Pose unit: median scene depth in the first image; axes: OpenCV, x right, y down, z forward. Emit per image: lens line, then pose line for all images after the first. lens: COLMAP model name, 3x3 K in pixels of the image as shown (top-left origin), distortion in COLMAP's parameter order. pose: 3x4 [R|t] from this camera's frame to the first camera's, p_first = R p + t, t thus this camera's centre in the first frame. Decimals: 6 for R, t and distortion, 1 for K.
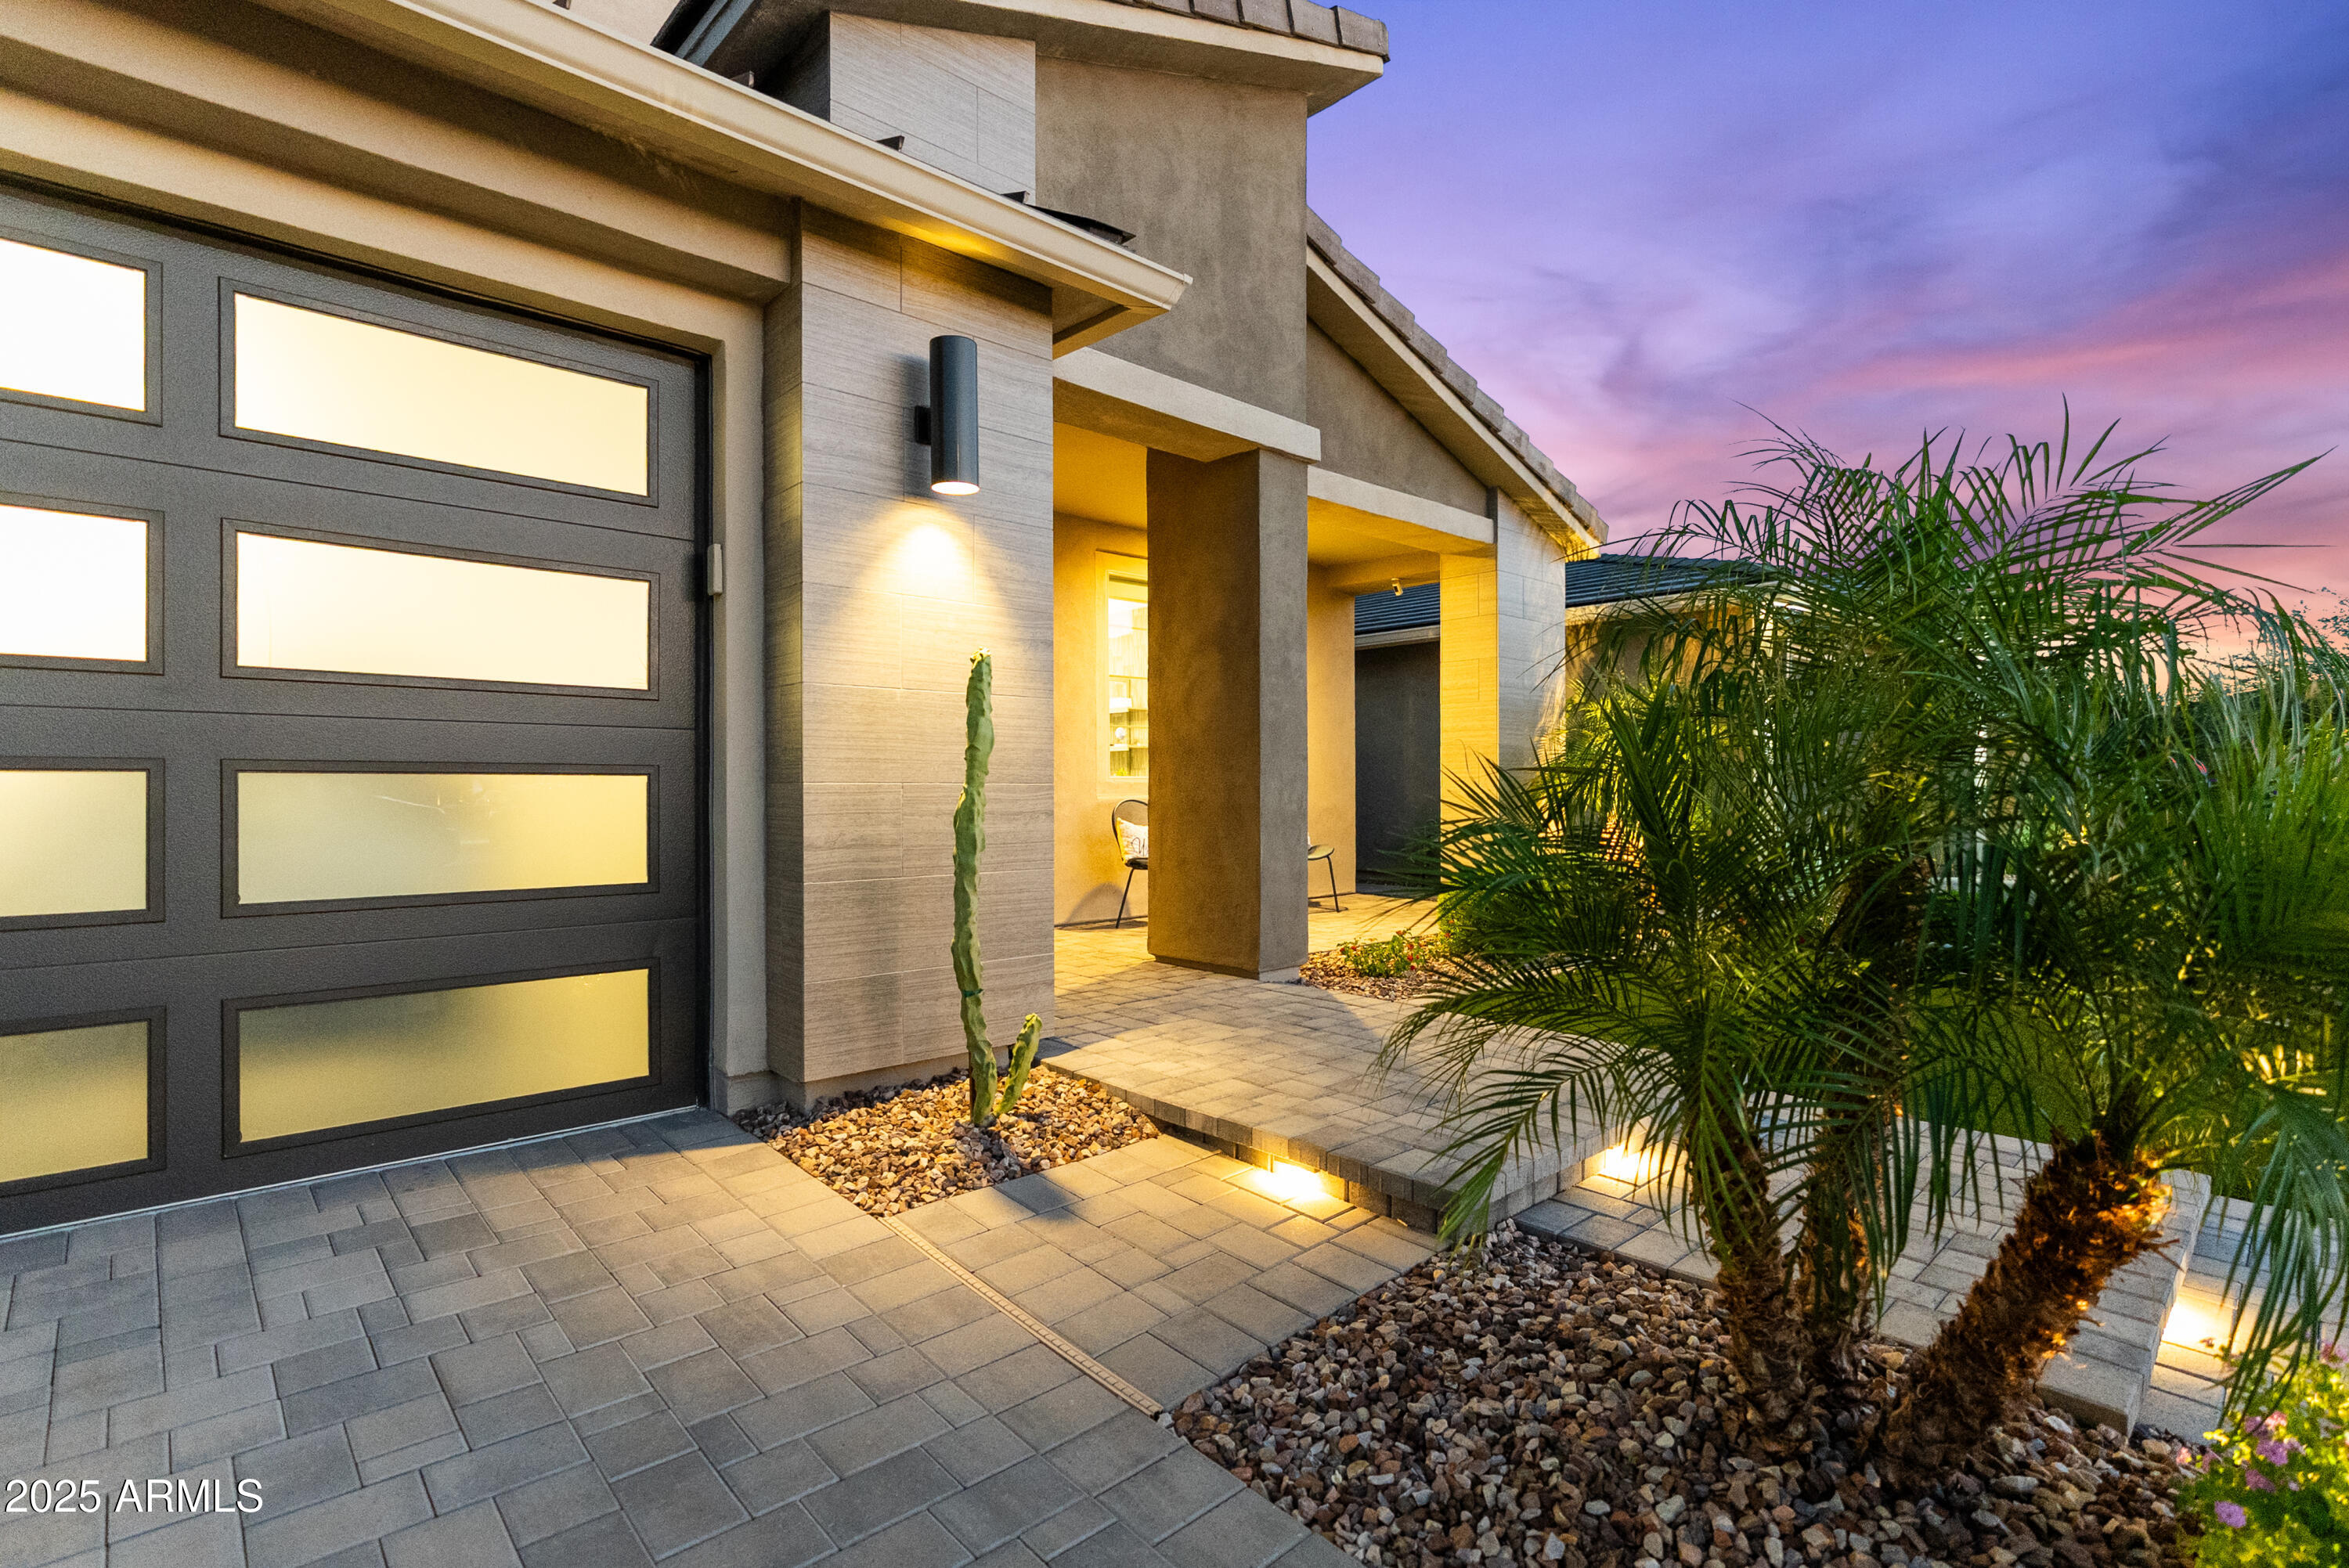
lens RADIAL K [[1111.5, 0, 1167.2], [0, 1111.5, 780.6], [0, 0, 1]] dist [0.001901, 0.000318]
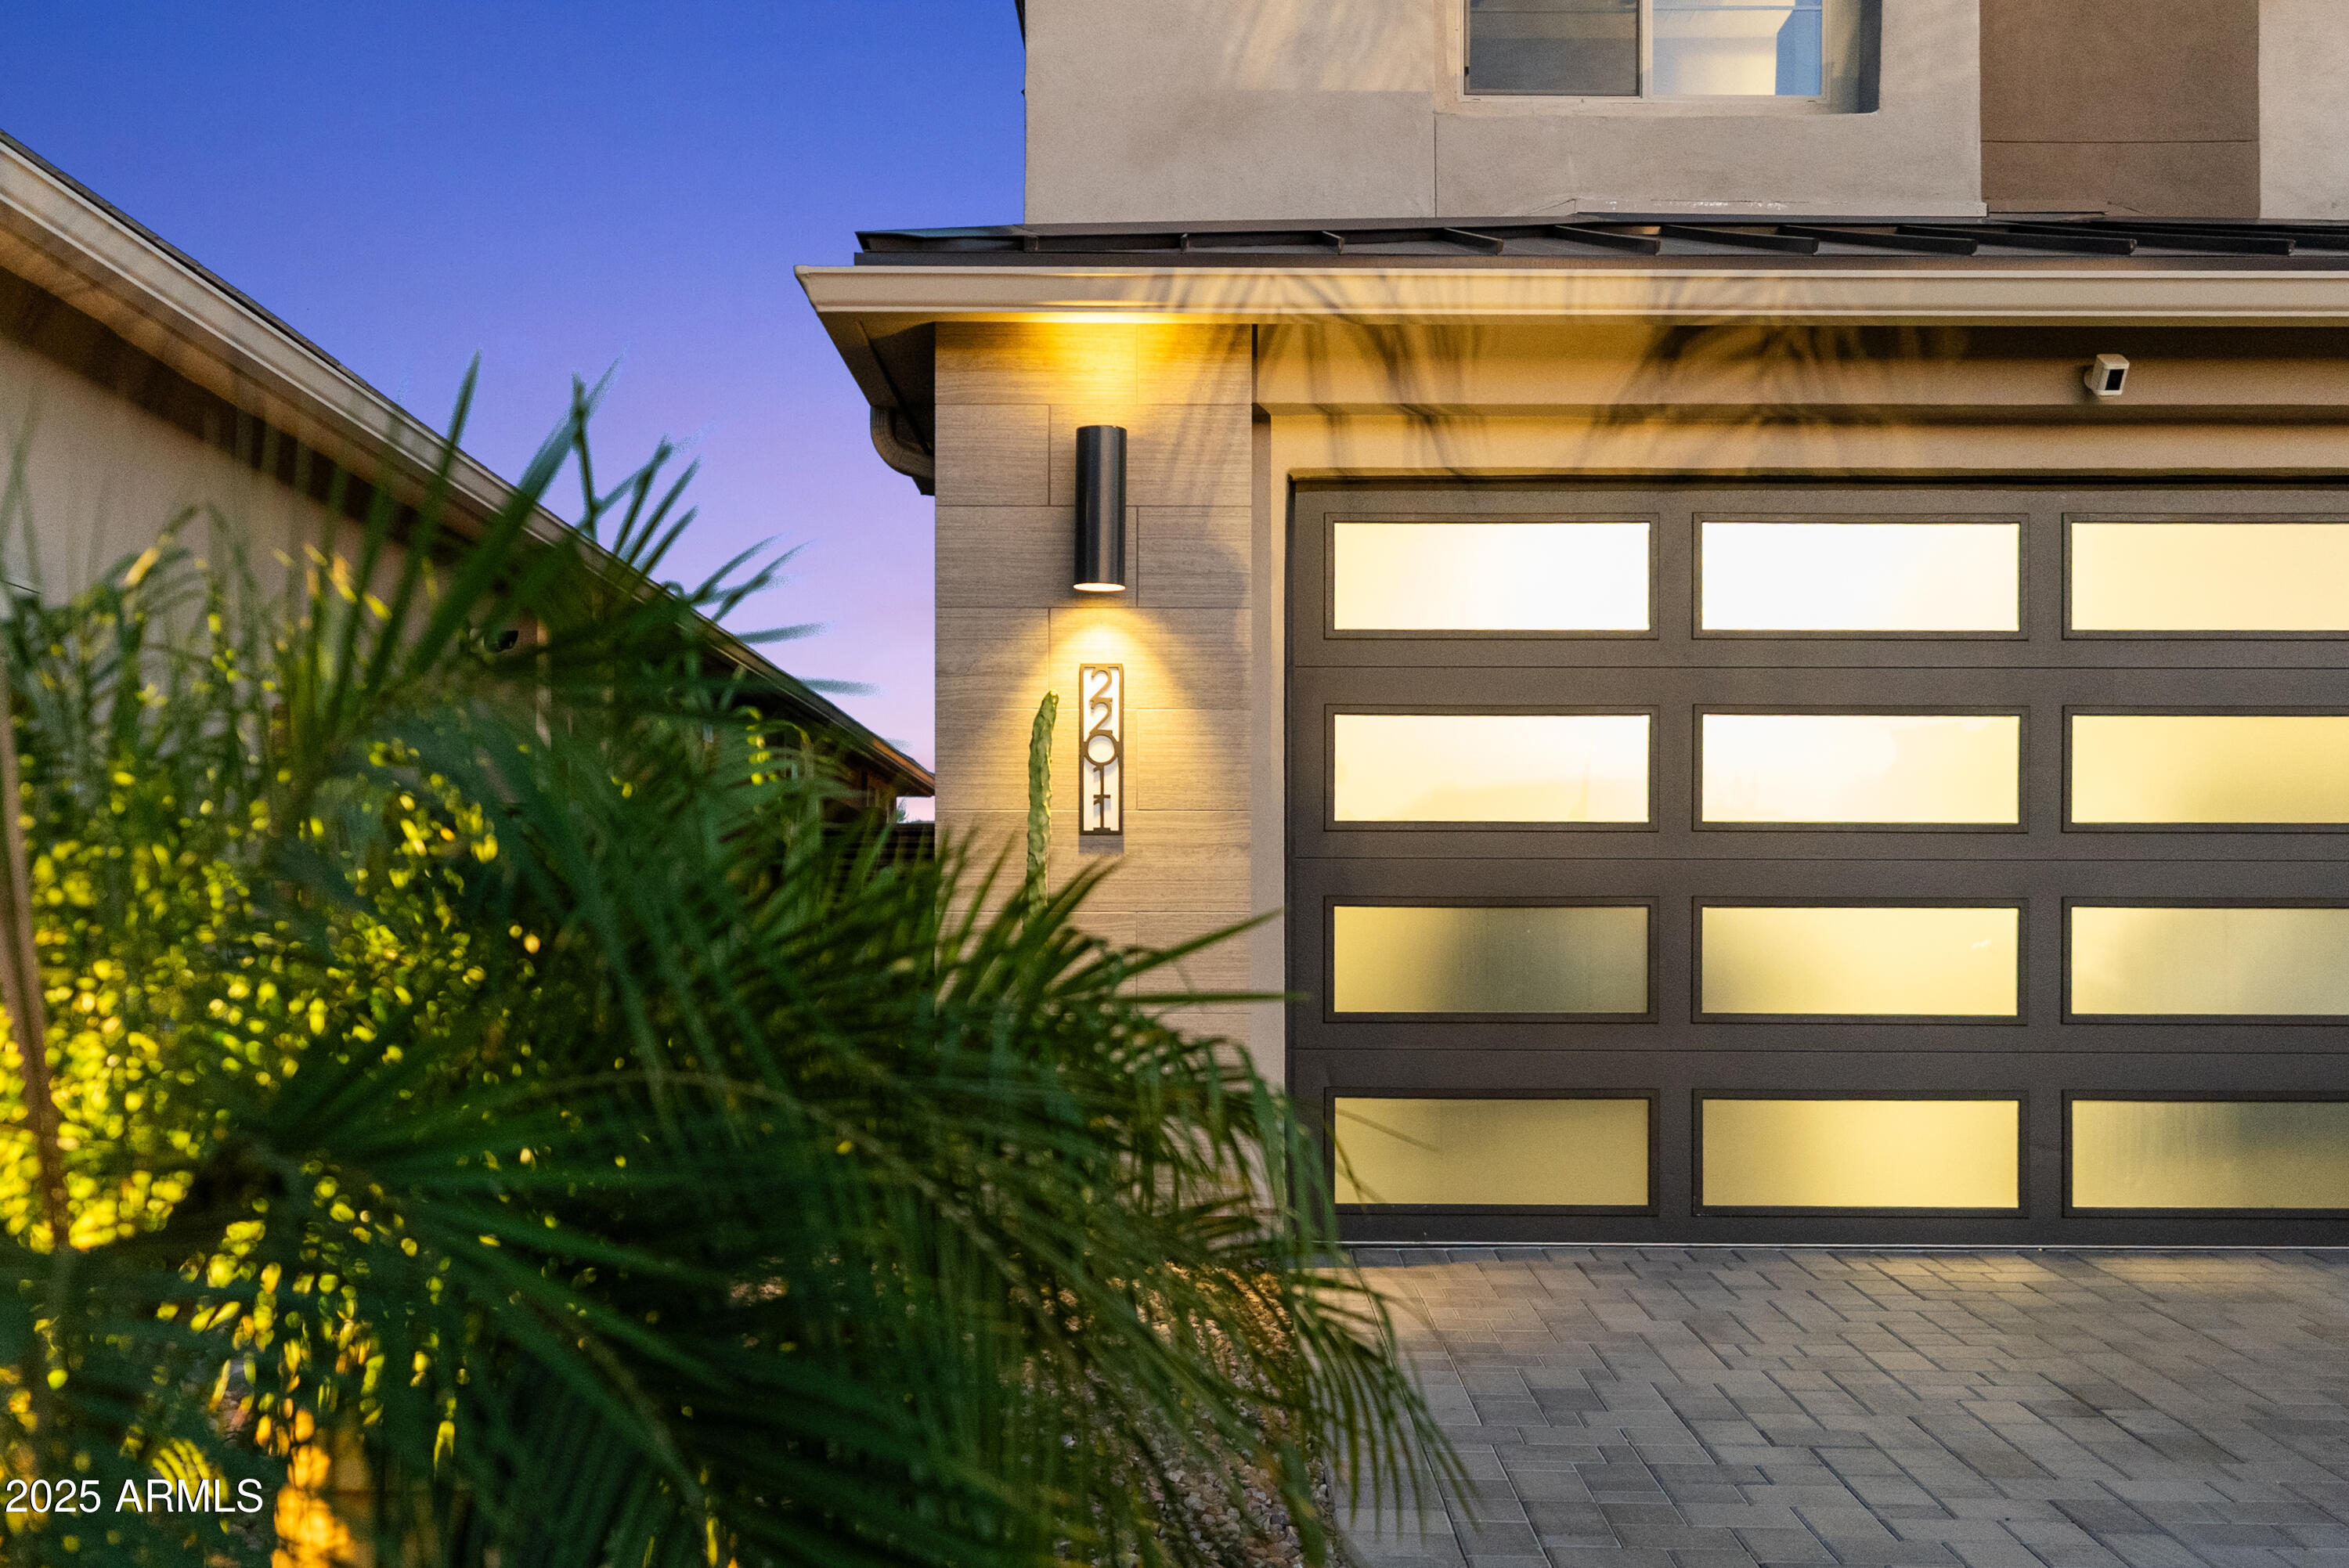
lens RADIAL K [[1159.6, 0, 1174.2], [0, 1159.6, 919.4], [0, 0, 1]] dist [-0.001530, -0.000174]
pose [[0.735030, 0.004686, -0.678018, -0.408513], [-0.000567, 0.999980, 0.006297, -0.002006], [0.678034, -0.004244, 0.735018, -0.366270]]
